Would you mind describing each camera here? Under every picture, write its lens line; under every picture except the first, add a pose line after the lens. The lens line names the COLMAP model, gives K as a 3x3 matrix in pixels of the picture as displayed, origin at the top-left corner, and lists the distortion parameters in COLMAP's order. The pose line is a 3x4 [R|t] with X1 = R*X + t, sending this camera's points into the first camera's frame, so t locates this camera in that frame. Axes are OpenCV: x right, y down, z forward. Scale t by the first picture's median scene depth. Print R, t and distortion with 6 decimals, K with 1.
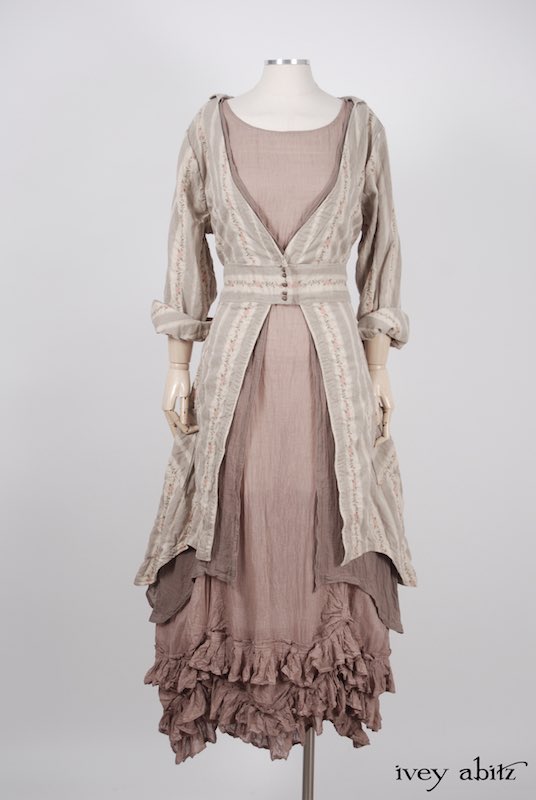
lens RADIAL K [[1434.3, 0, 268.0], [0, 1434.3, 400.0], [0, 0, 1]] dist [-0.021165, -0.127041]
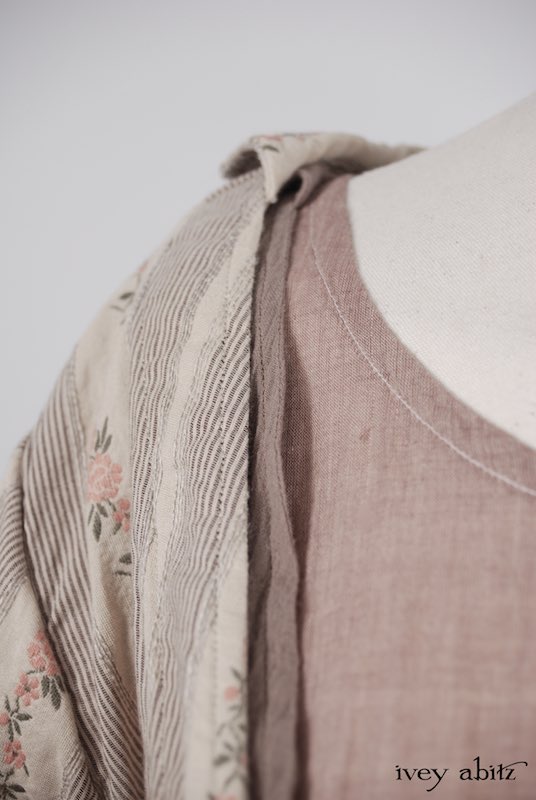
lens RADIAL K [[1572.5, 0, 268.0], [0, 1572.5, 400.0], [0, 0, 1]] dist [-0.046303, -0.117013]
pose [[0.970854, -0.012269, -0.239358, -0.003279], [0.000094, 0.998708, -0.050812, -0.182467], [0.239672, 0.049308, 0.969601, 0.862696]]
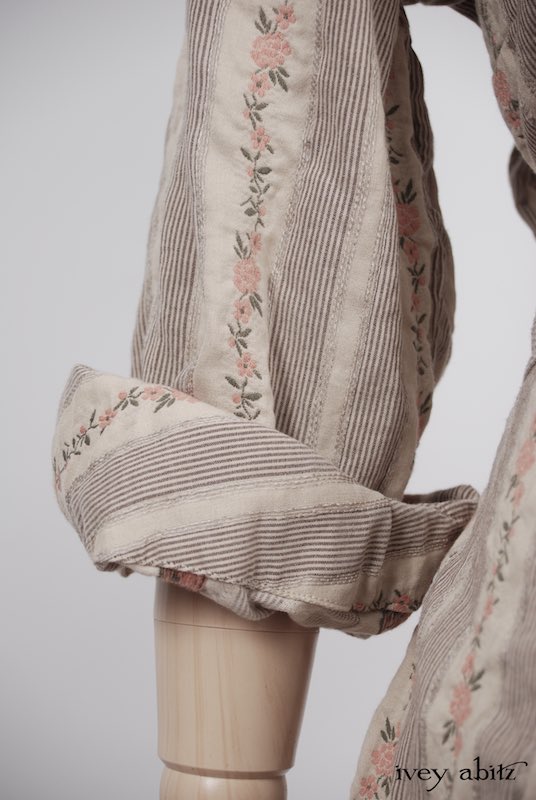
lens RADIAL K [[1572.5, 0, 268.0], [0, 1572.5, 400.0], [0, 0, 1]] dist [-0.046303, -0.117013]
pose [[0.994340, 0.024538, 0.103376, -0.077692], [0.000624, 0.971600, -0.236627, -0.025287], [-0.106247, 0.235352, 0.966085, 0.843870]]
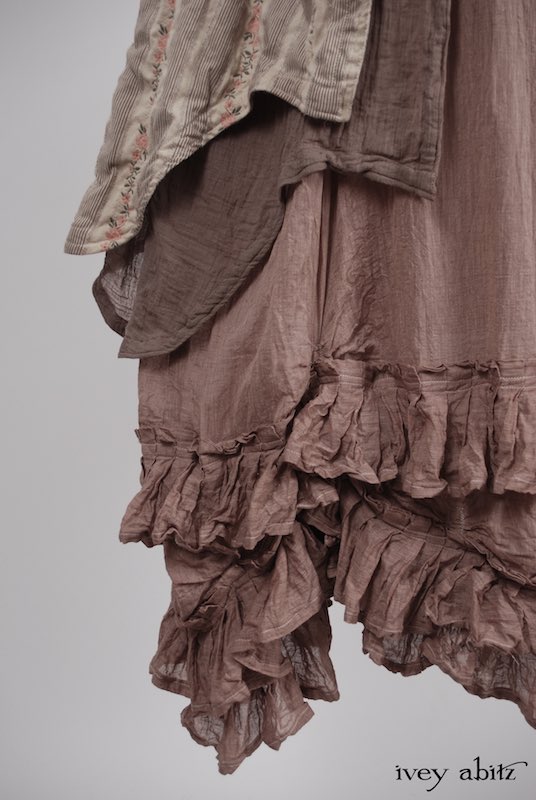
lens RADIAL K [[1434.3, 0, 268.0], [0, 1434.3, 400.0], [0, 0, 1]] dist [-0.021165, -0.127041]
pose [[0.964854, -0.044869, 0.258929, -0.141908], [0.045641, 0.998953, 0.003034, 0.171129], [-0.258794, 0.008891, 0.965892, 0.692244]]
